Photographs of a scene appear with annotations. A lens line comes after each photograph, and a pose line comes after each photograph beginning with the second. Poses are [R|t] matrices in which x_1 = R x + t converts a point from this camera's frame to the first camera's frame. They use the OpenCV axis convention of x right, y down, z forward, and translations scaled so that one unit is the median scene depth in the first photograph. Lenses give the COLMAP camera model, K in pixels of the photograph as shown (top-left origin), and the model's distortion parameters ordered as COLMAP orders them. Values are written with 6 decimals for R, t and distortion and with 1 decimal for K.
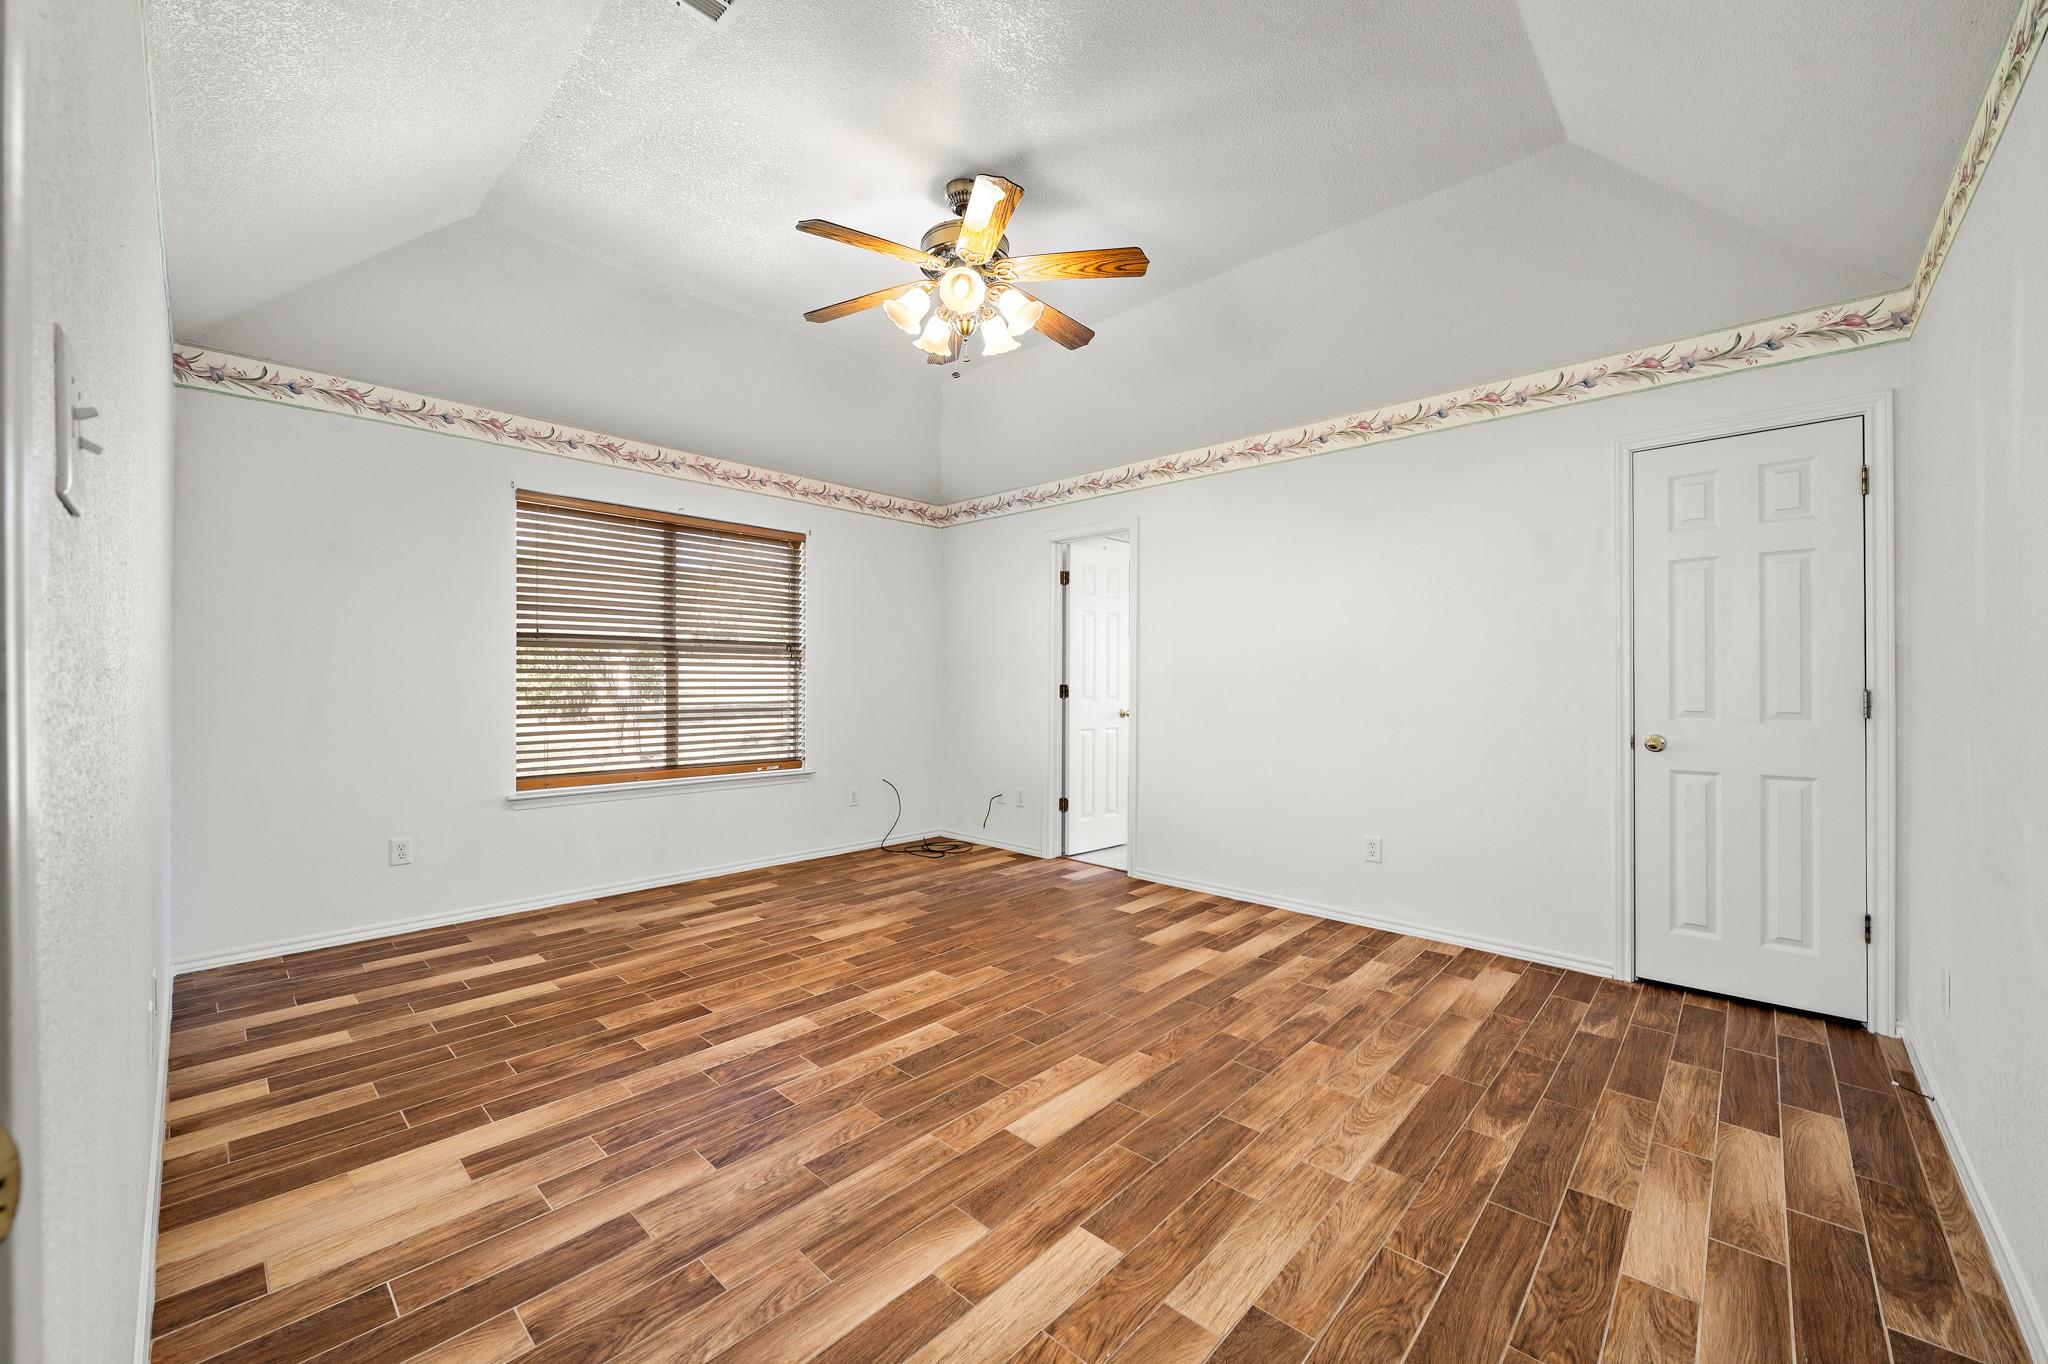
lens RADIAL K [[787.5, 0, 1006.9], [0, 787.5, 679.5], [0, 0, 1]] dist [-0.003122, -0.000321]
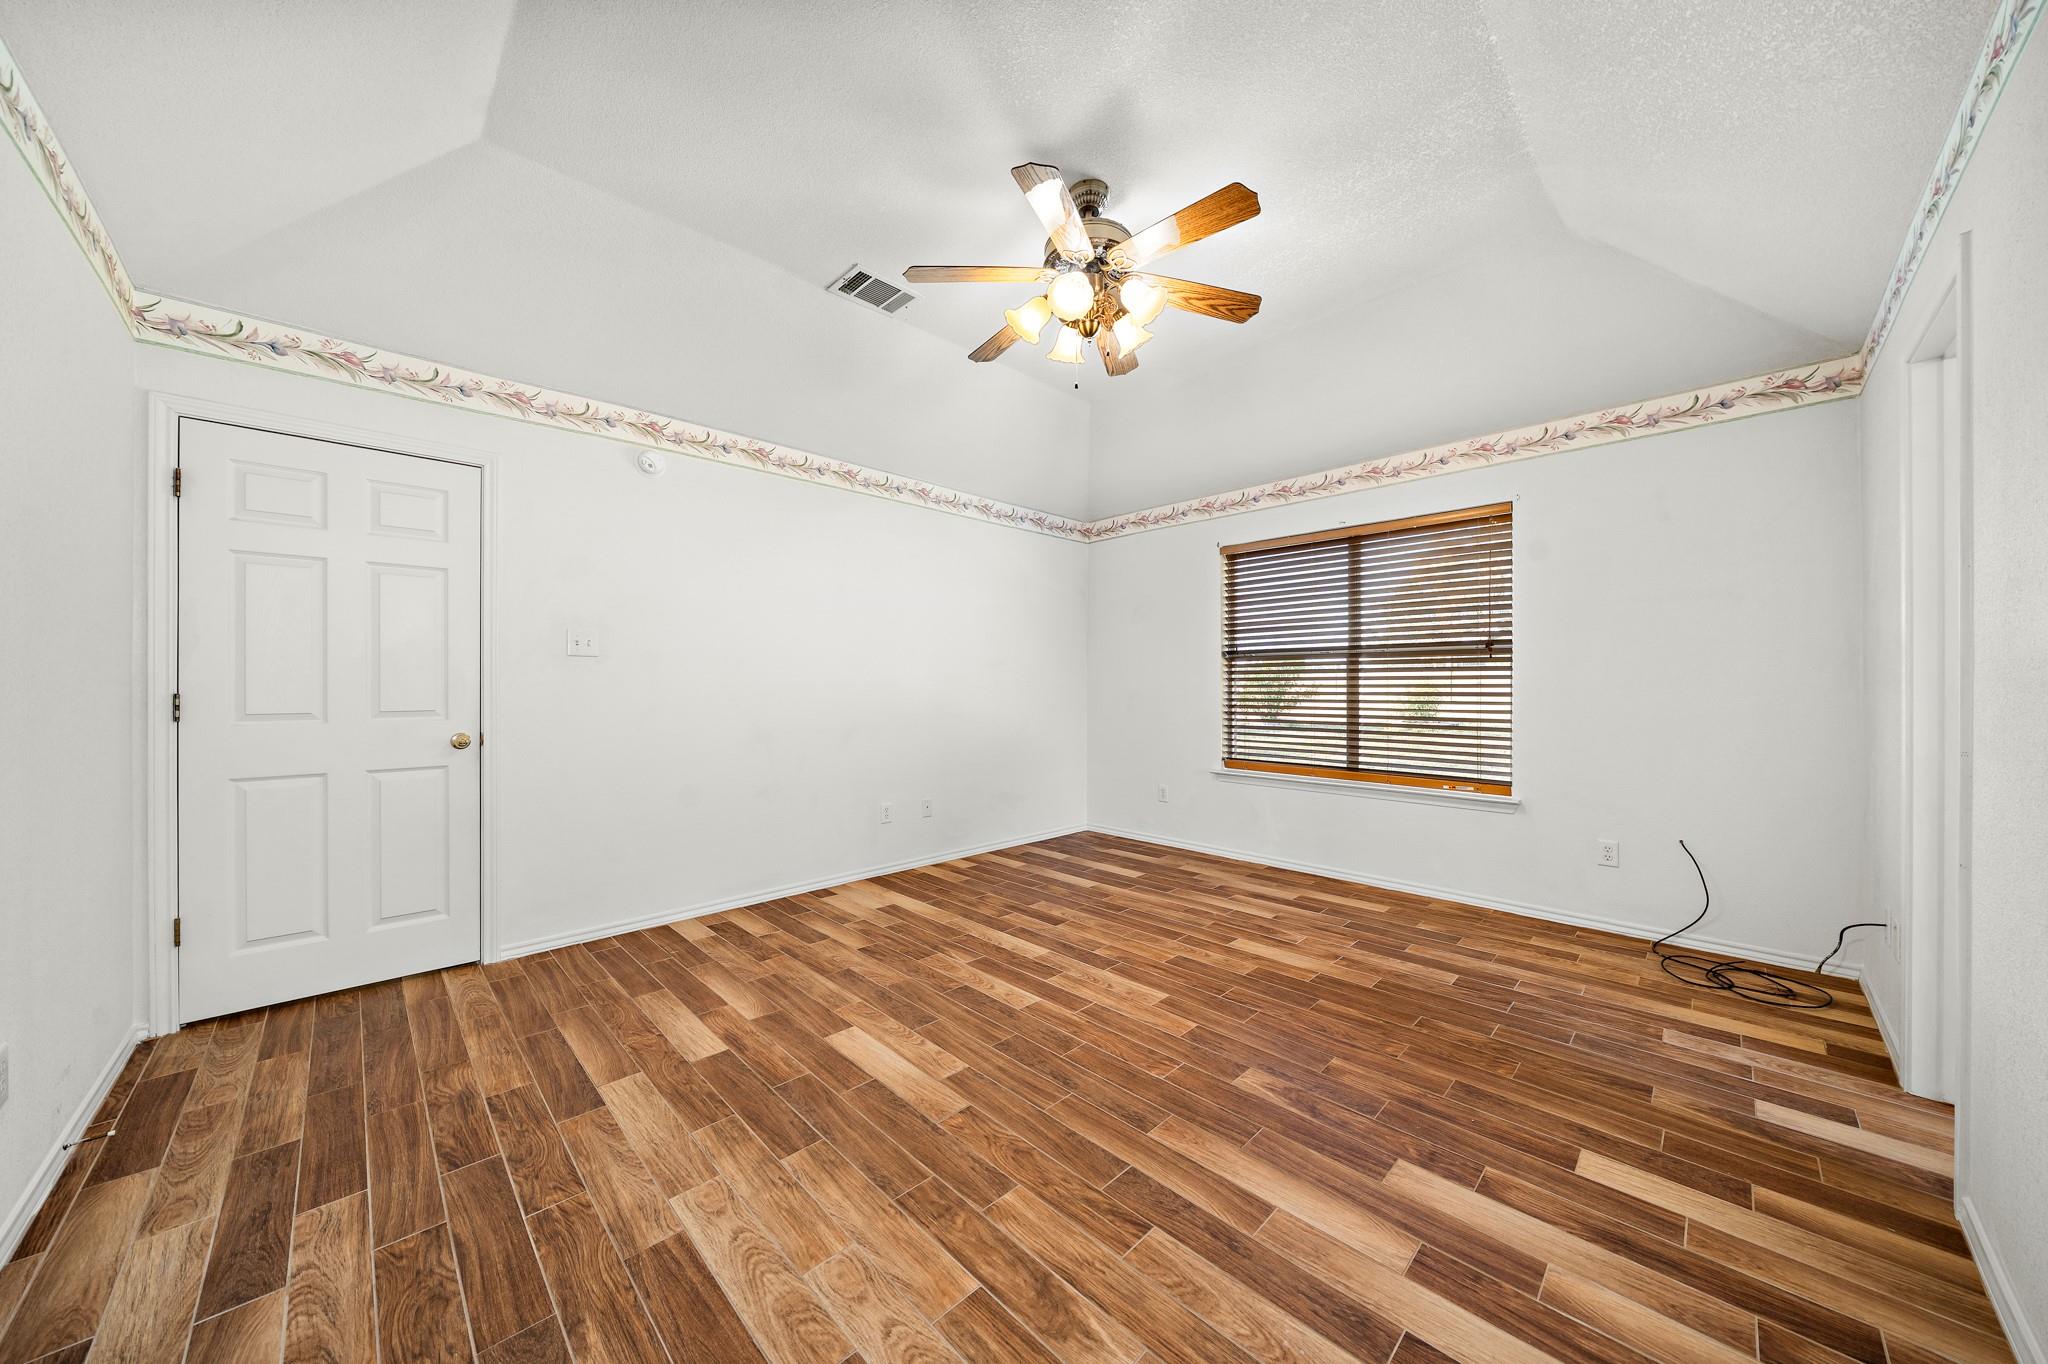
lens RADIAL K [[690.4, 0, 1006.7], [0, 690.4, 679.2], [0, 0, 1]] dist [-0.009268, -0.000064]
pose [[-0.040504, -0.012676, -0.999099, 0.863498], [0.000407, 0.999919, -0.012703, 0.005952], [0.999179, -0.000921, -0.040496, 0.985269]]
